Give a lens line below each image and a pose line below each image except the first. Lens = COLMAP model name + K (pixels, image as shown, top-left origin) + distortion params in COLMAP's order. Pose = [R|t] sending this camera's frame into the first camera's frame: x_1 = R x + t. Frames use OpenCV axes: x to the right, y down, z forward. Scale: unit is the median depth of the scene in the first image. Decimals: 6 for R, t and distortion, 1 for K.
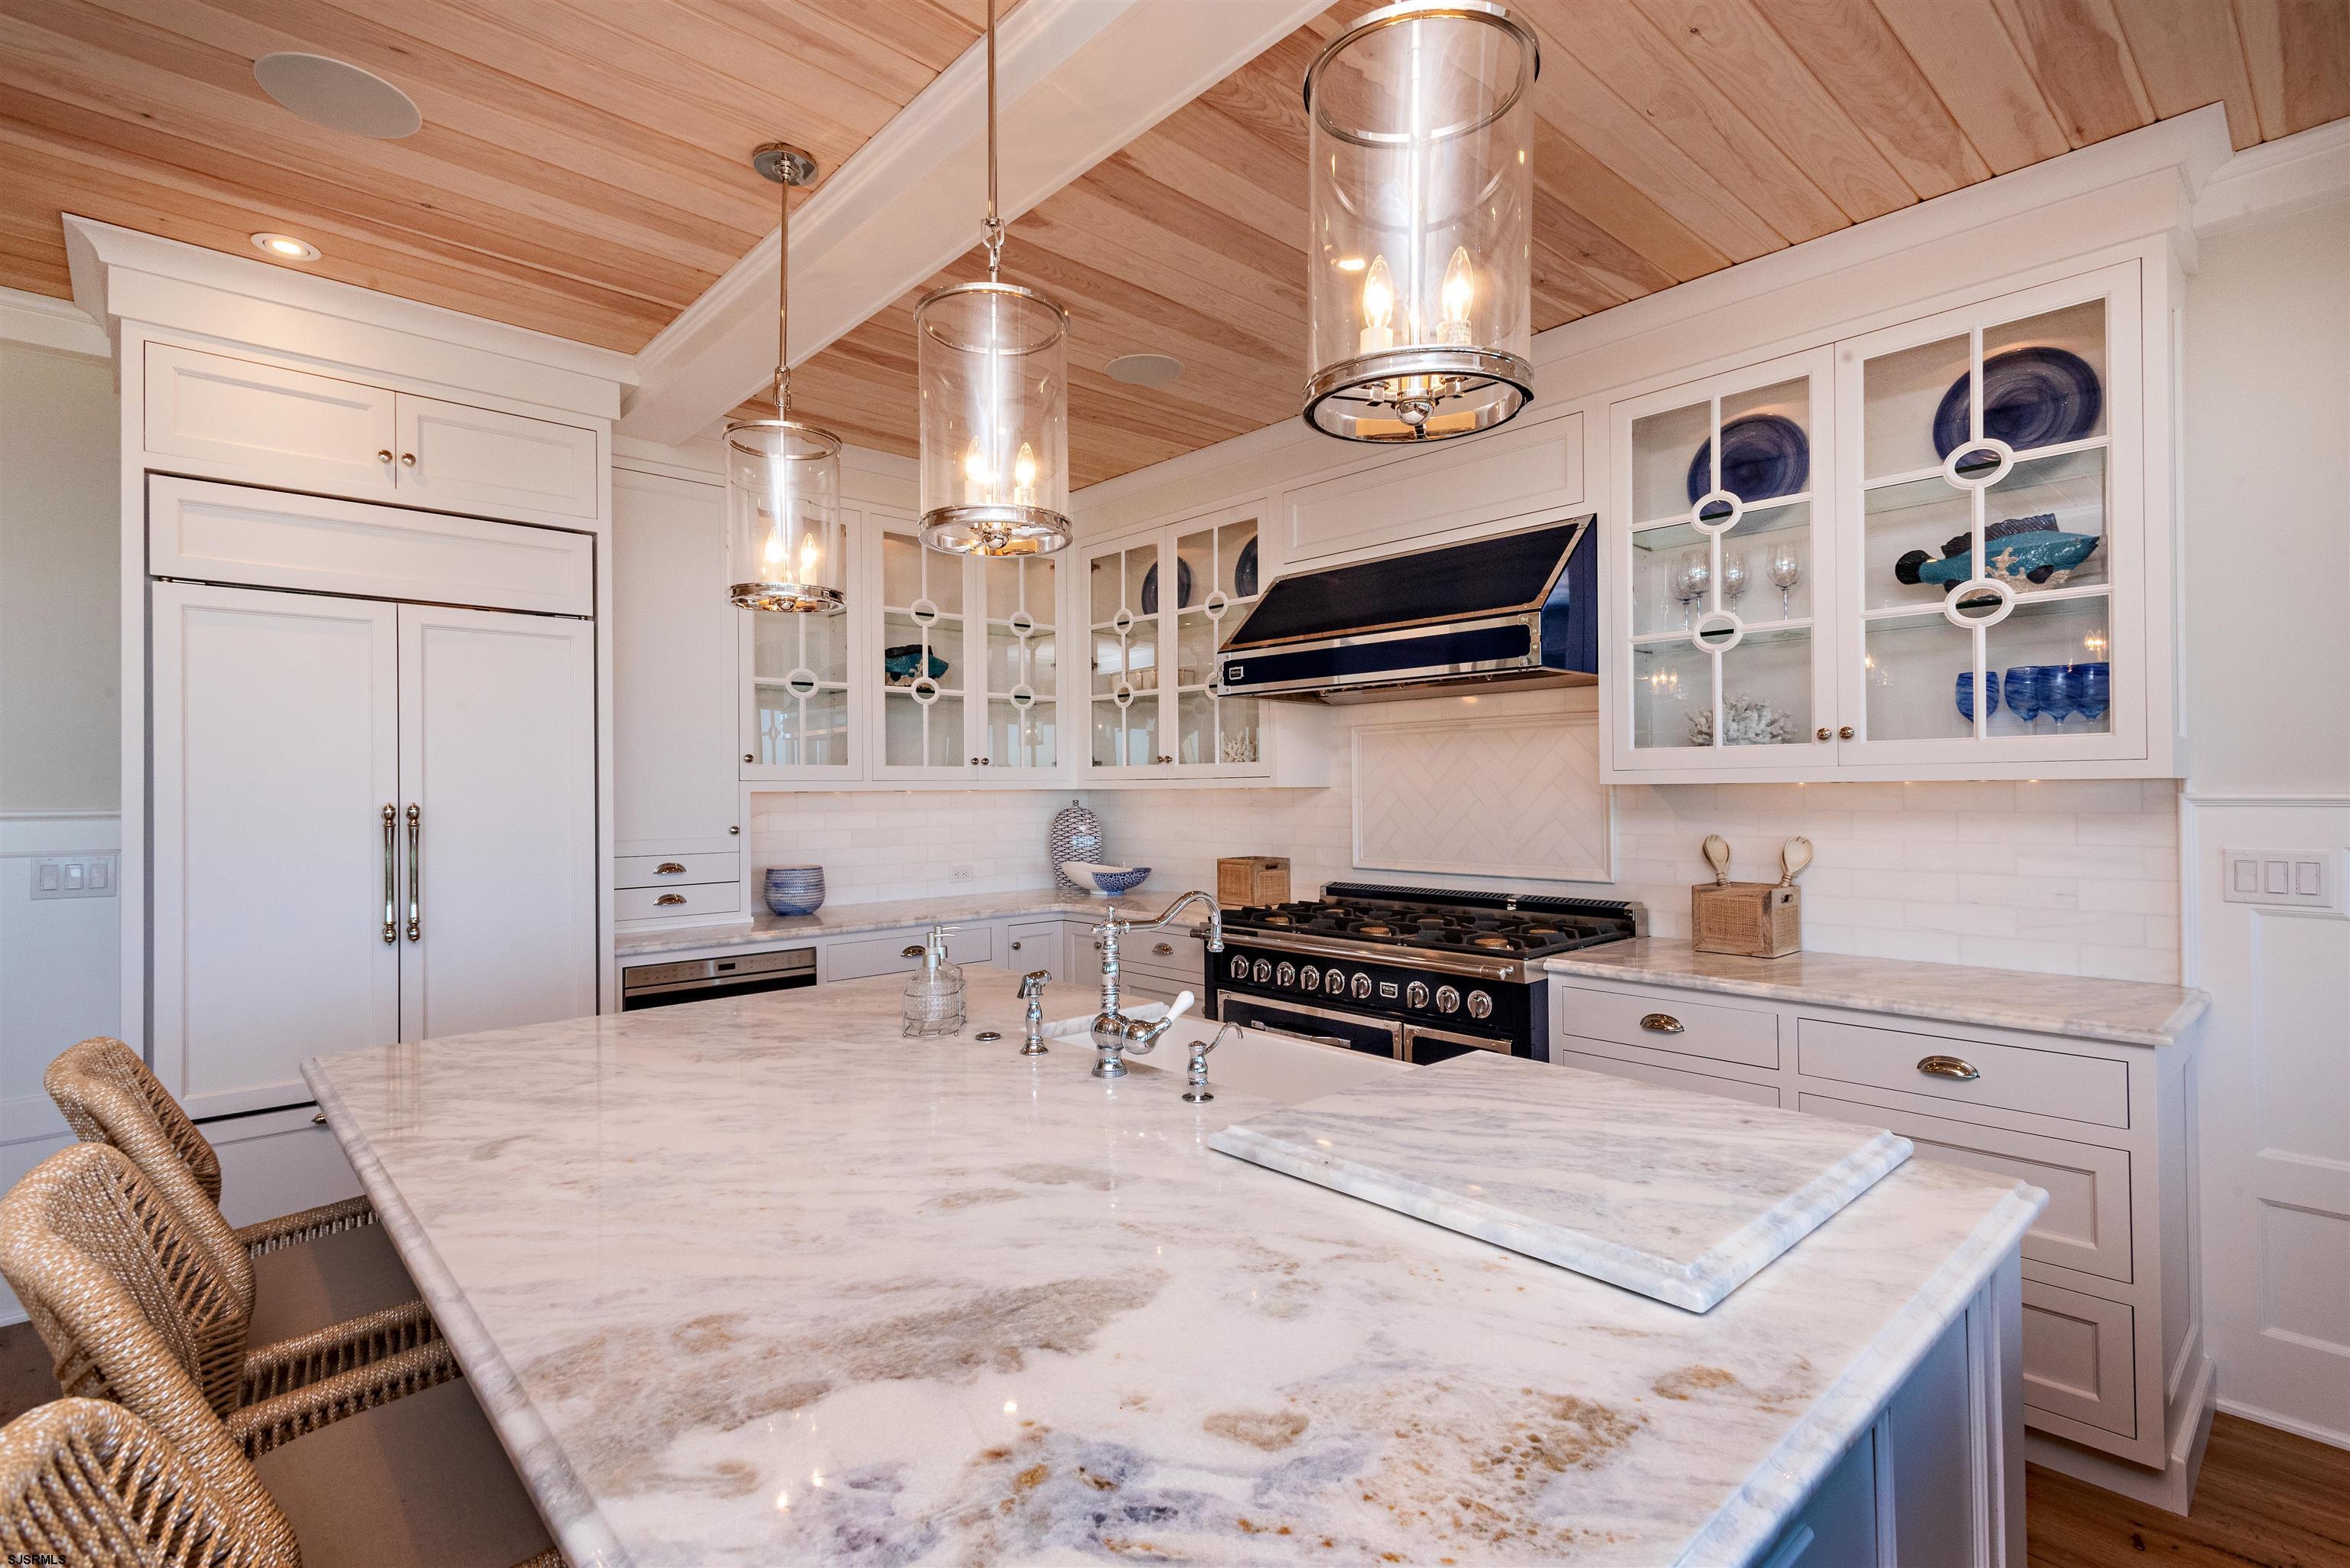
lens RADIAL K [[1114.4, 0, 1175.0], [0, 1114.4, 784.0], [0, 0, 1]] dist [0.015687, -0.001100]
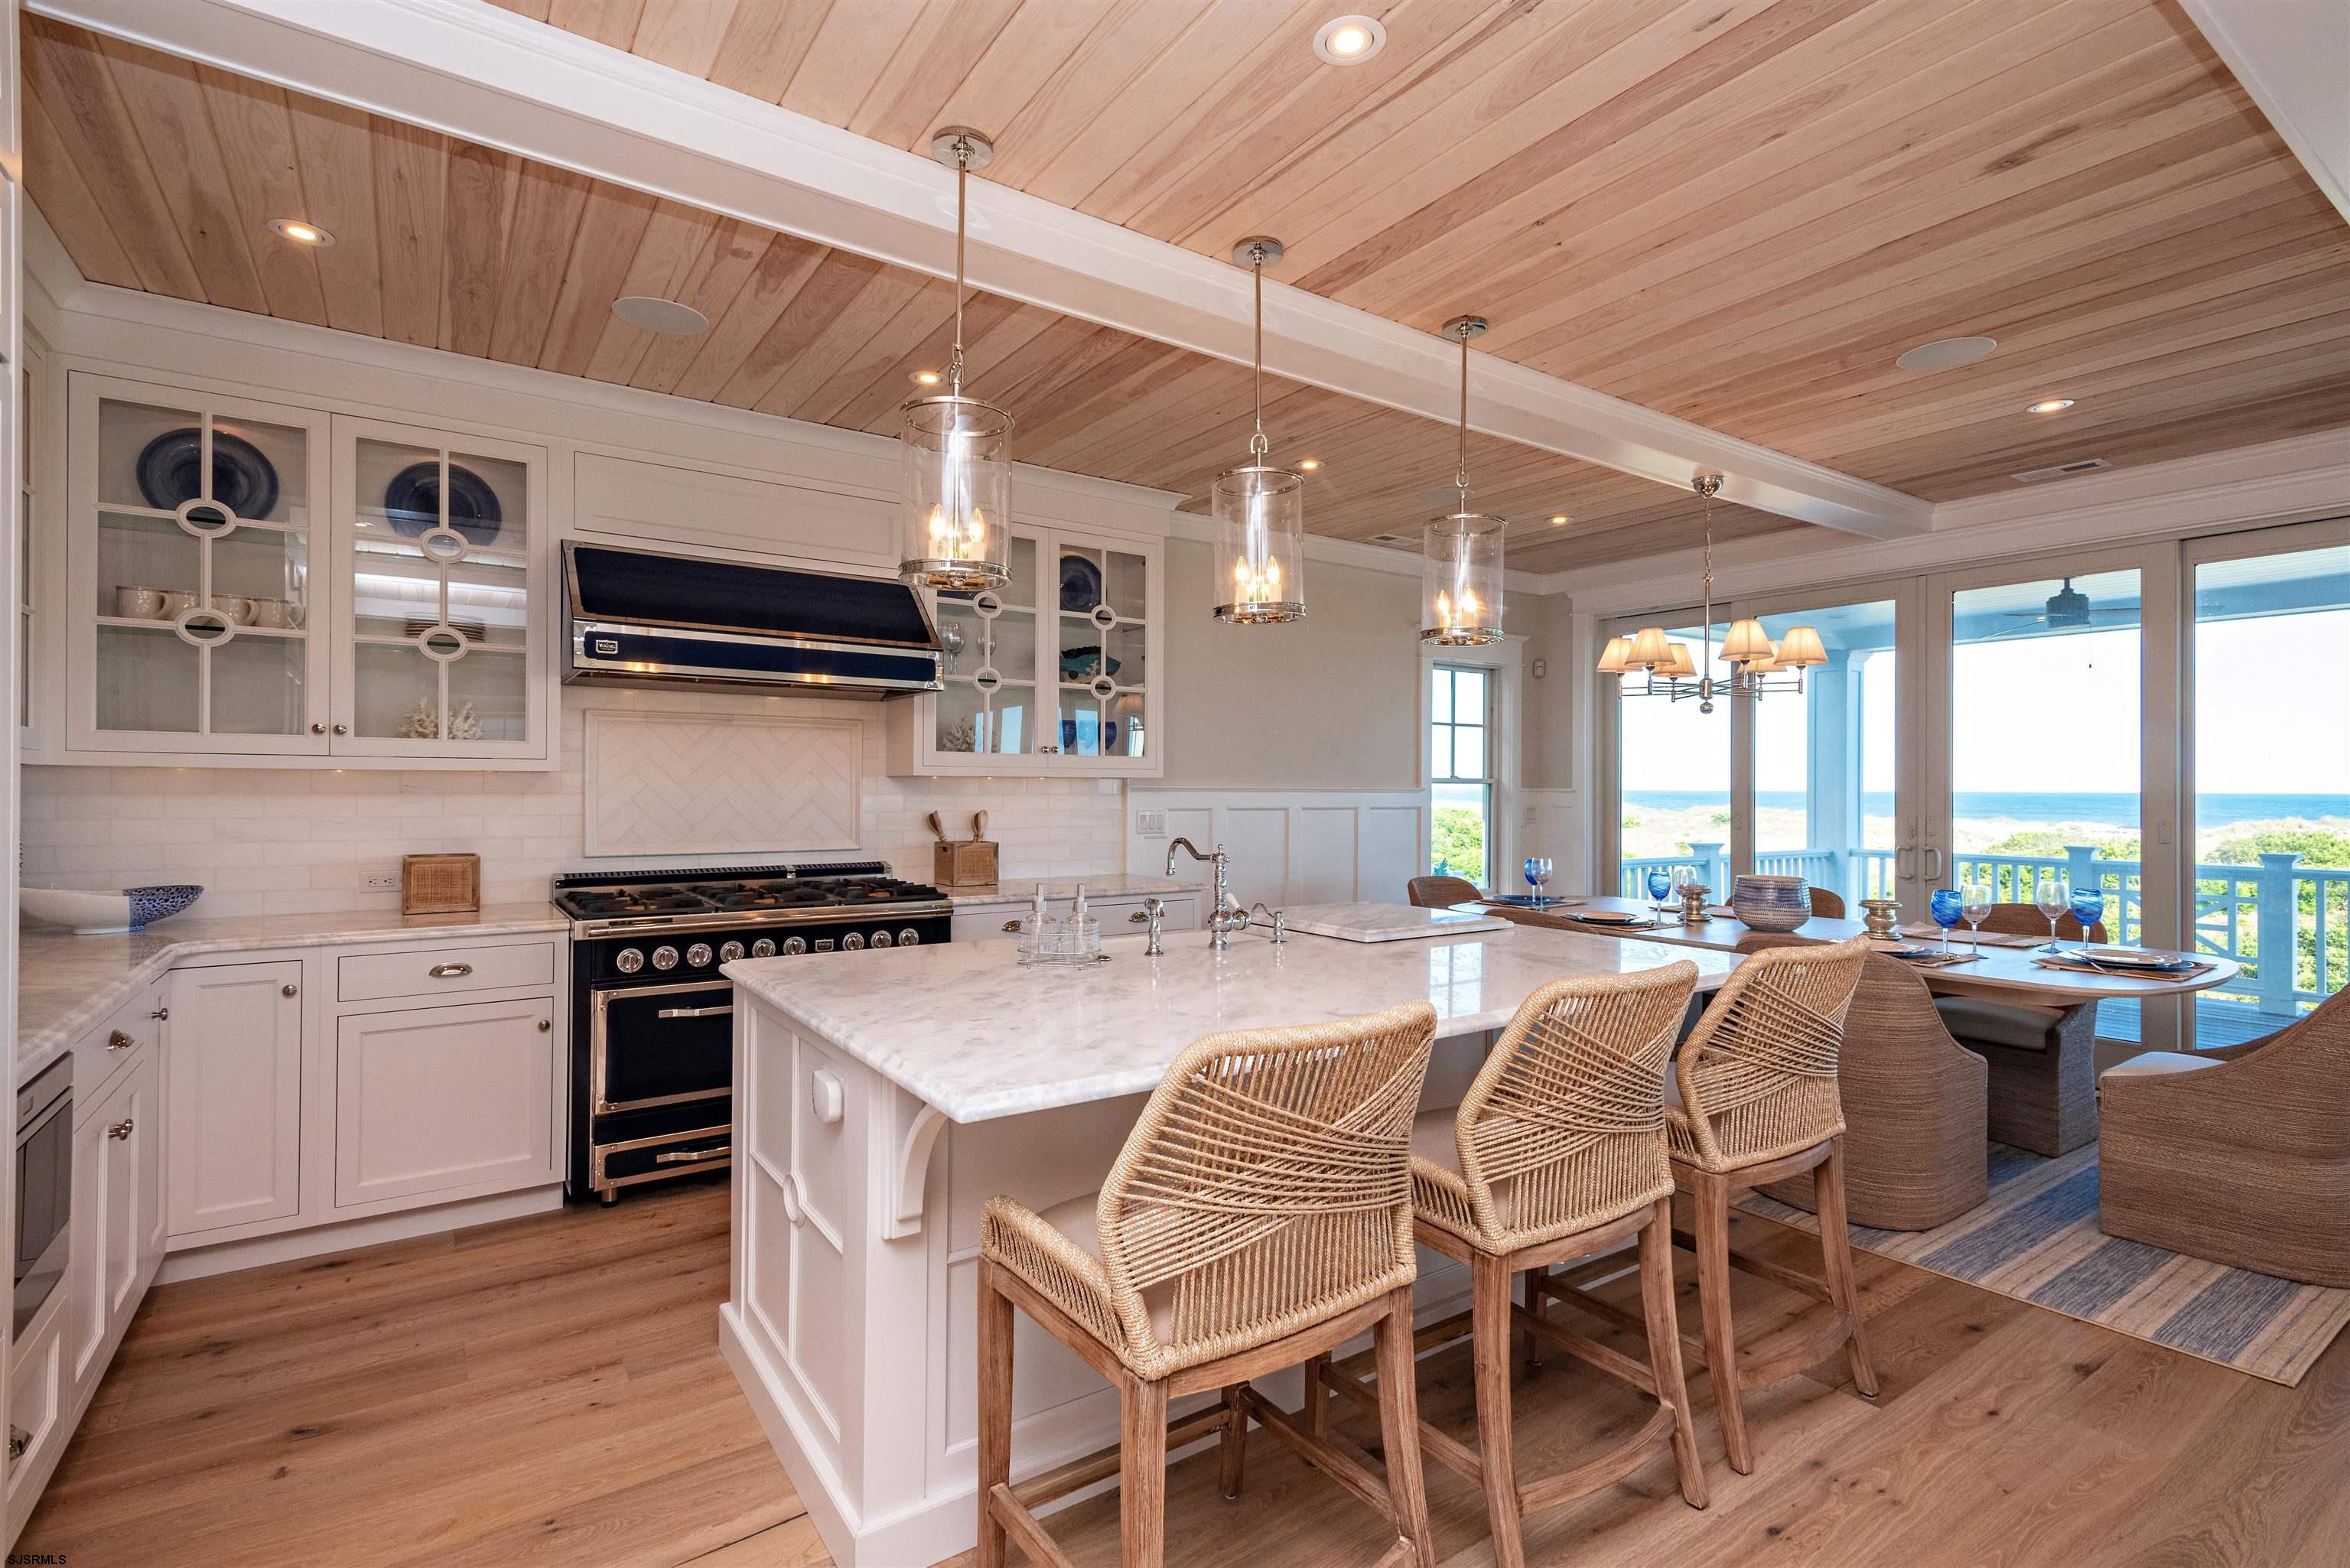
lens RADIAL K [[1096.7, 0, 1175.0], [0, 1096.7, 784.0], [0, 0, 1]] dist [-0.001055, -0.000217]
pose [[0.137429, 0.015398, 0.990392, -0.818455], [-0.012665, 0.999825, -0.013788, 0.022335], [-0.990431, -0.010649, 0.137600, 0.425193]]
